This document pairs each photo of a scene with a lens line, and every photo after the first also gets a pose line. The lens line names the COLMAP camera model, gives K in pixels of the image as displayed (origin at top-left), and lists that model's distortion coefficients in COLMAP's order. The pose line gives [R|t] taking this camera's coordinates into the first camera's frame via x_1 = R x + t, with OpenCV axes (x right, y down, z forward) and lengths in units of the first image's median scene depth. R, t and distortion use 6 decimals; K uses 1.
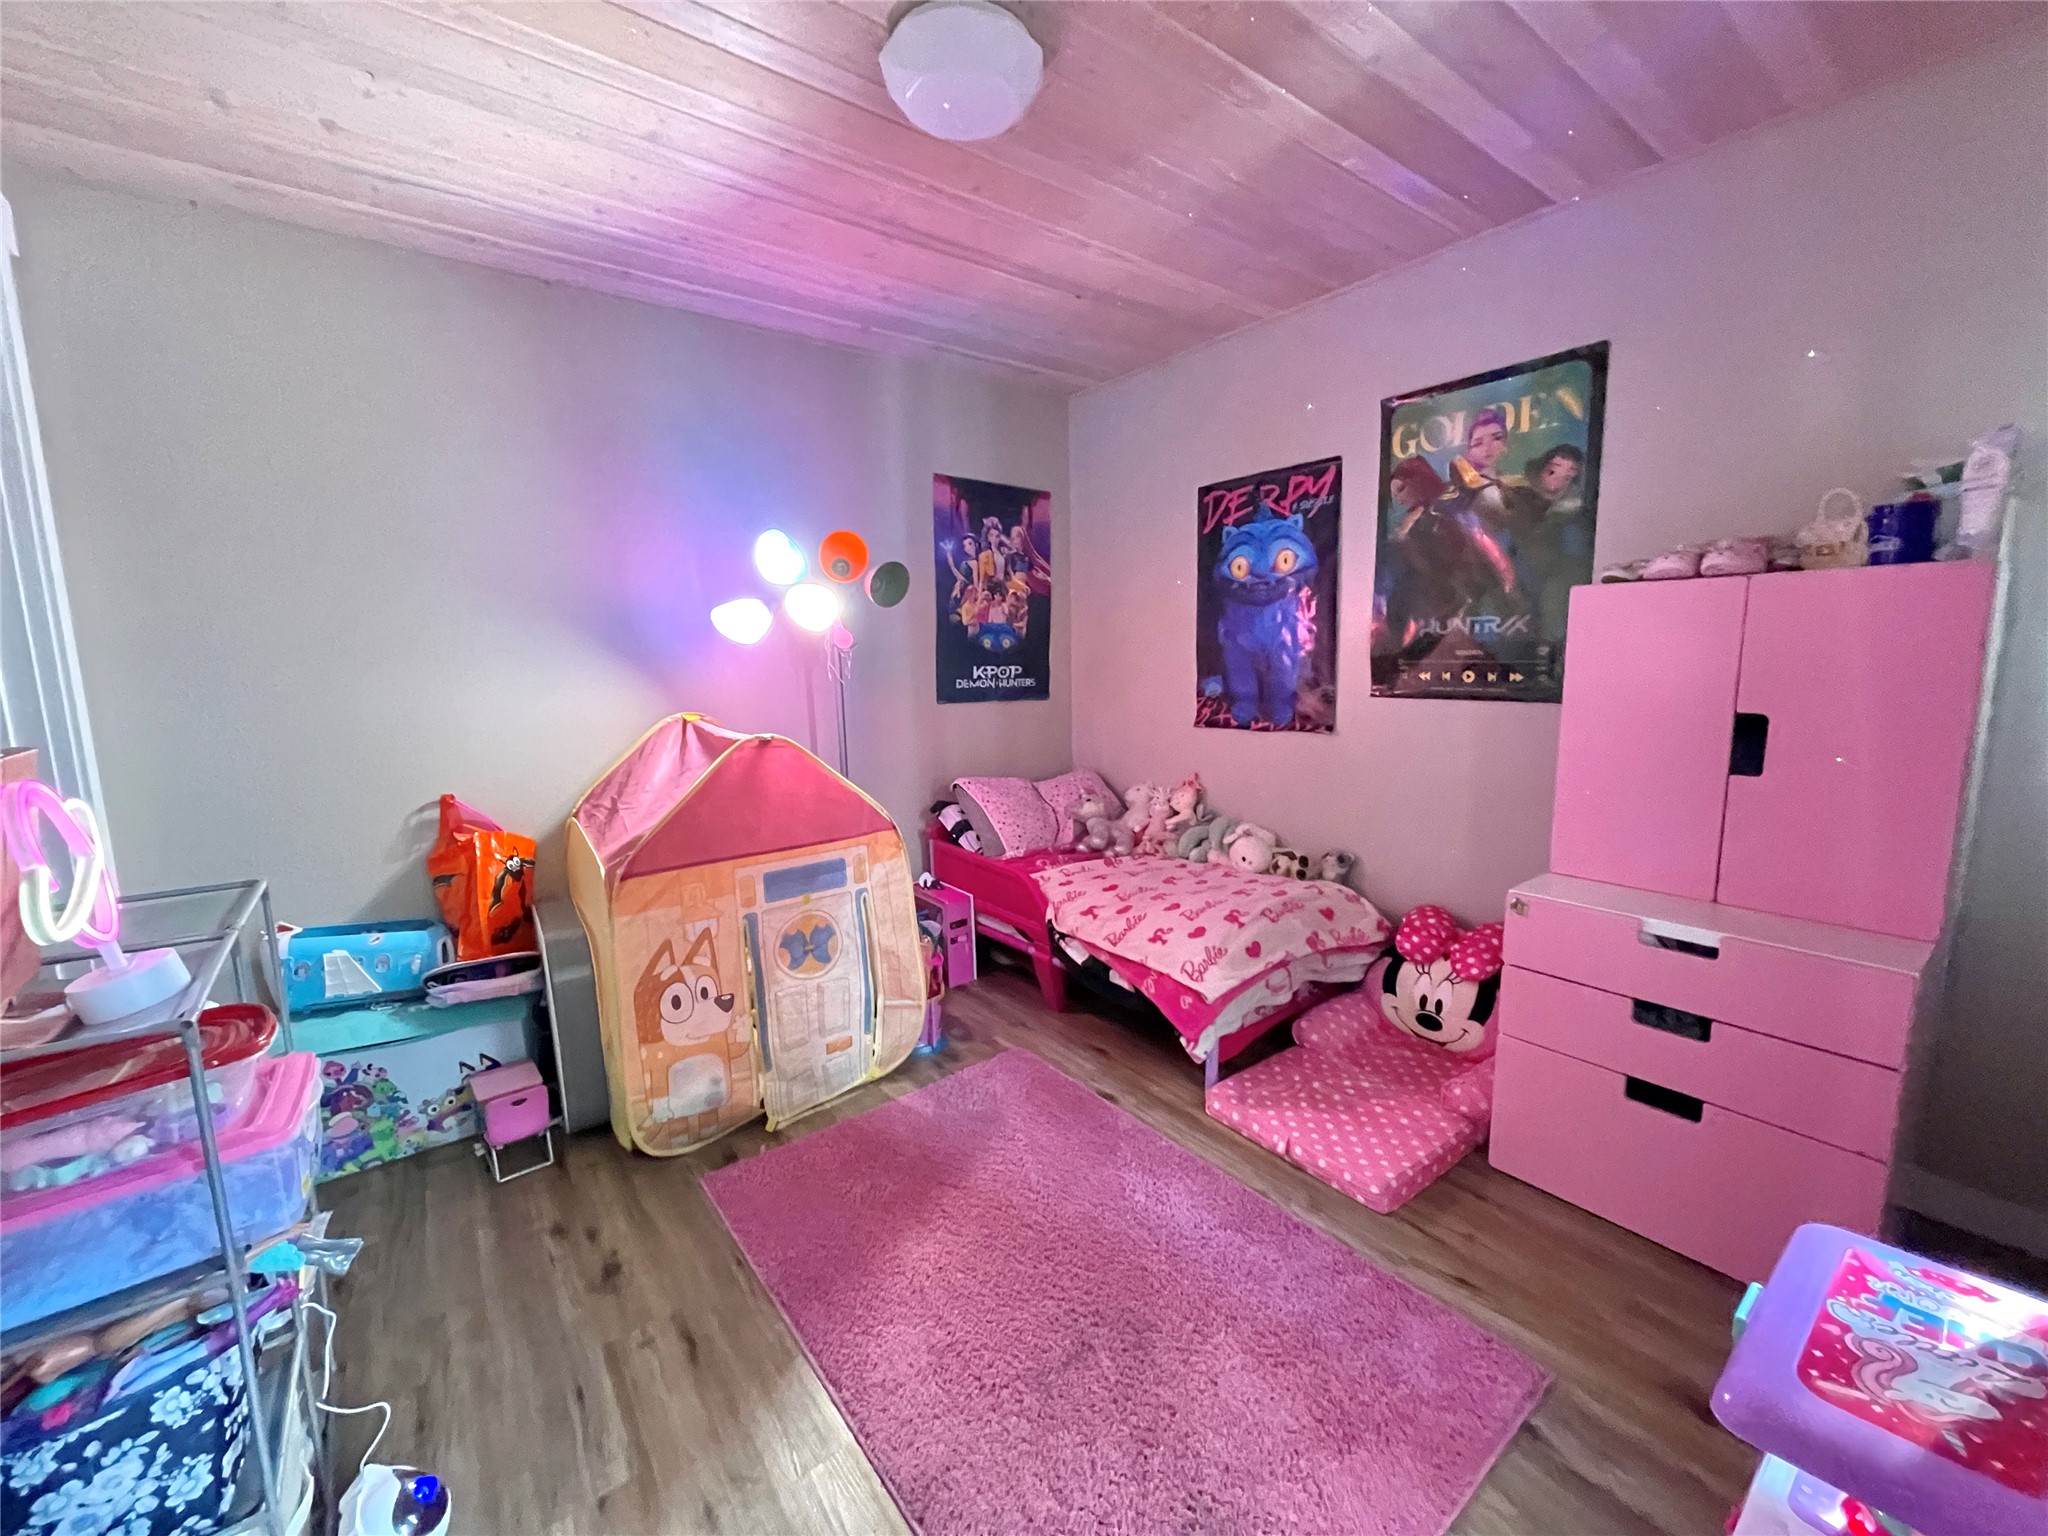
lens RADIAL K [[820.7, 0, 1018.7], [0, 820.7, 770.6], [0, 0, 1]] dist [-0.003360, 0.000441]
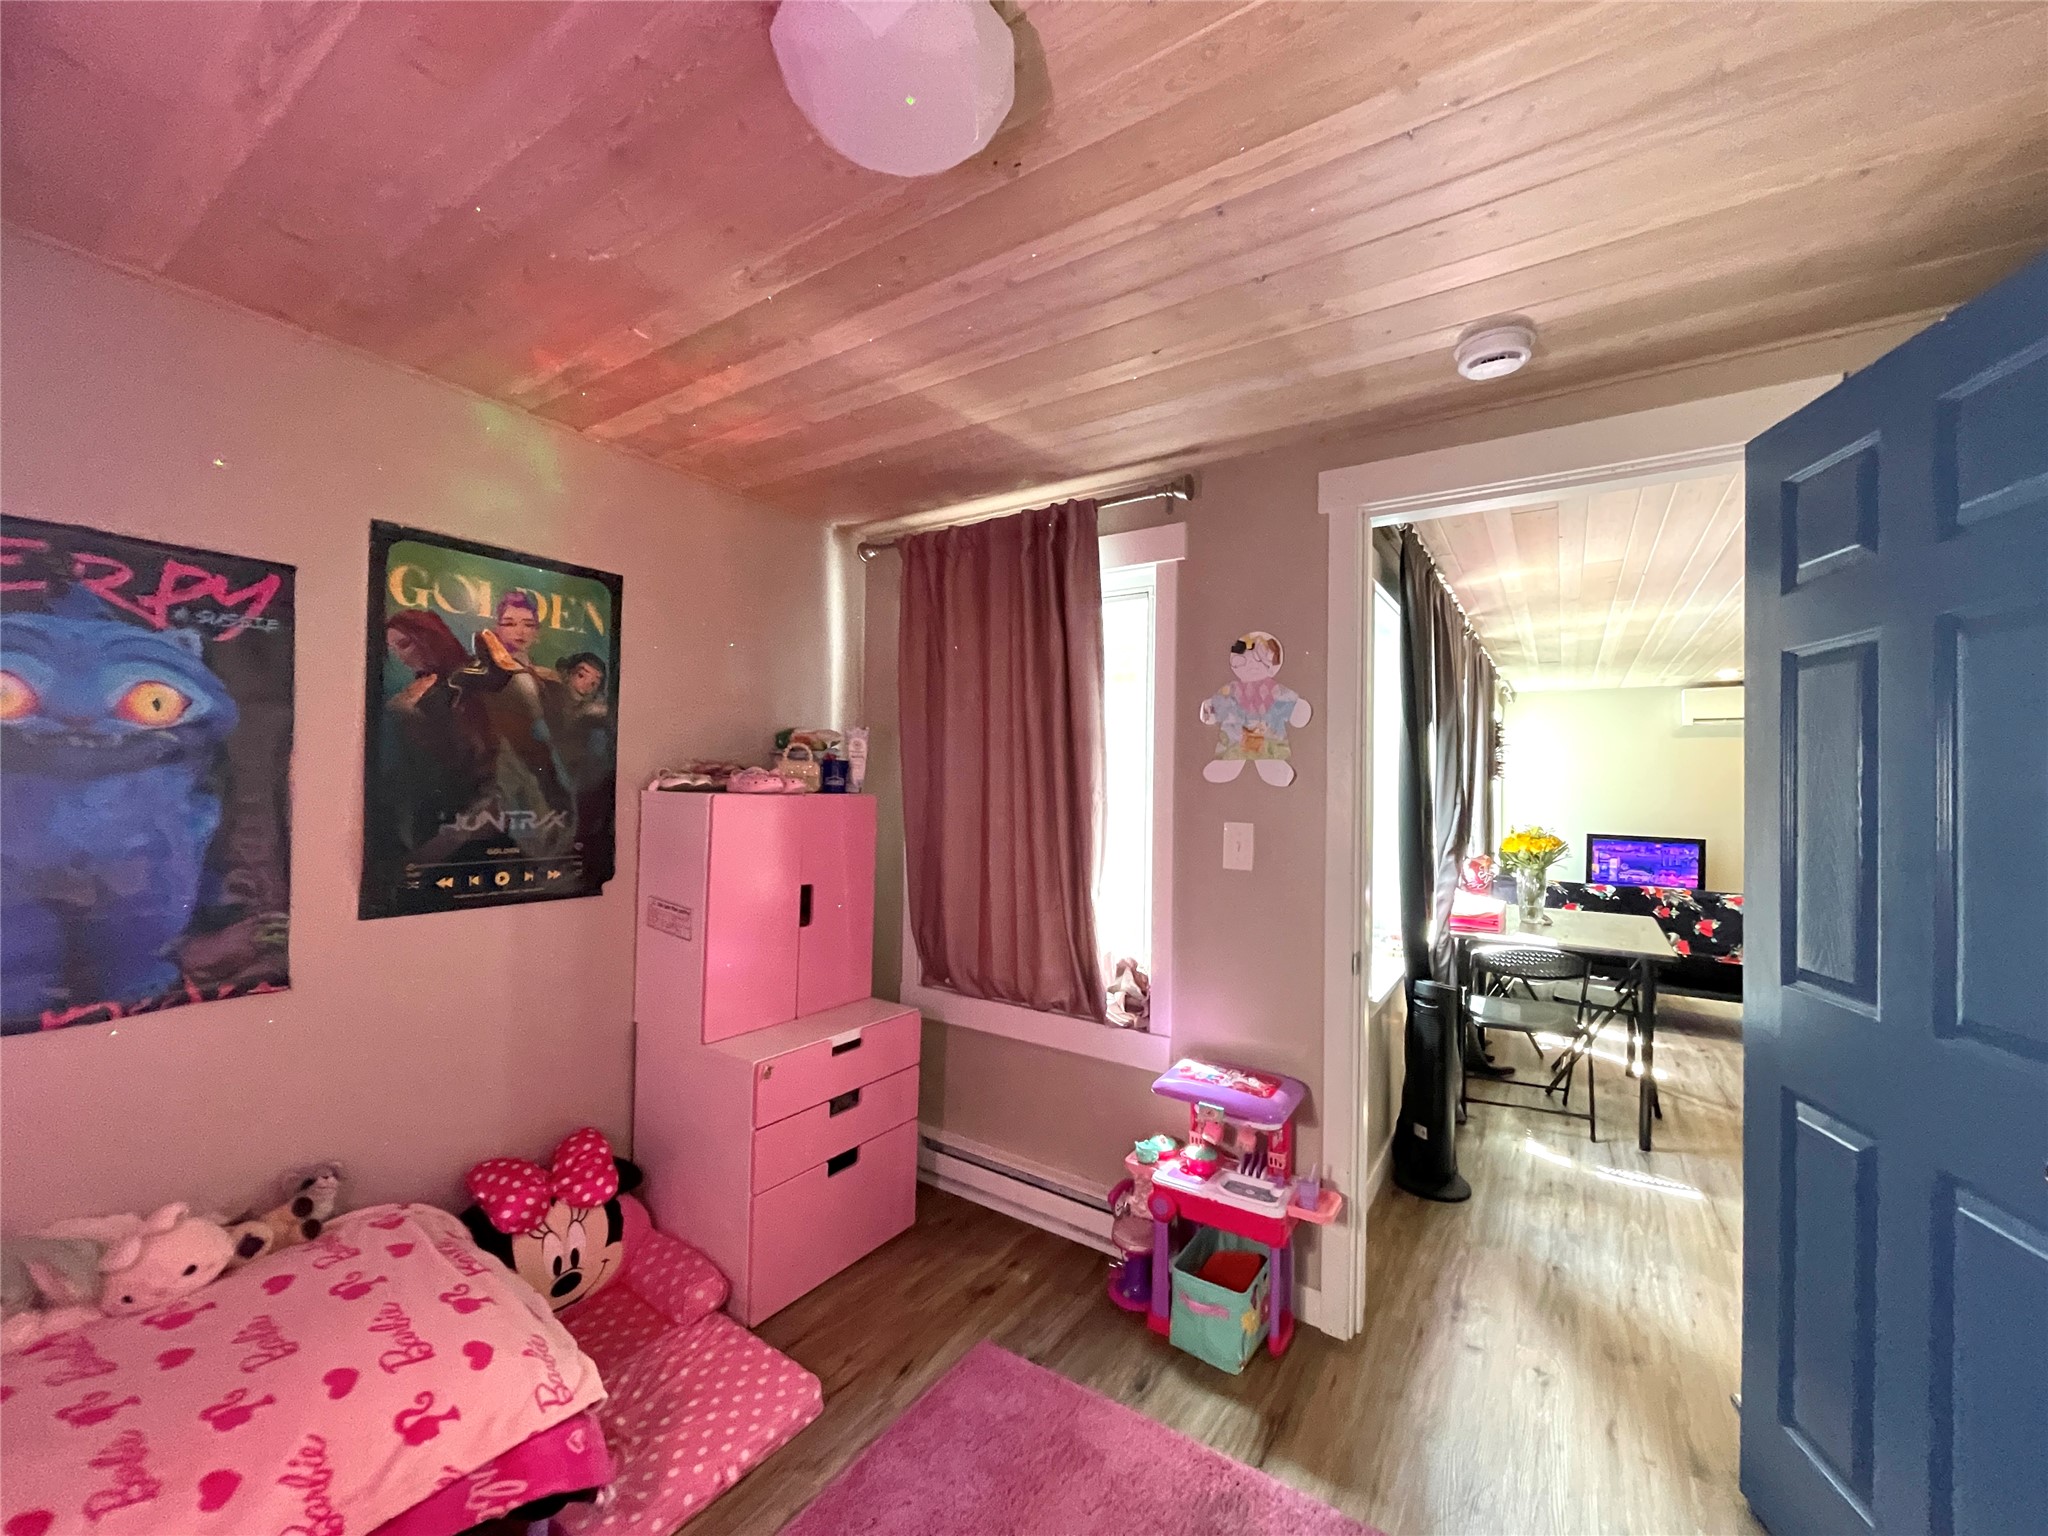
lens RADIAL K [[820.7, 0, 1018.7], [0, 820.7, 770.6], [0, 0, 1]] dist [-0.003360, 0.000441]
pose [[-0.326467, 0.026035, 0.944850, -0.461222], [0.123870, 0.992178, 0.015461, -0.174141], [-0.937057, 0.122086, -0.327139, 0.757144]]
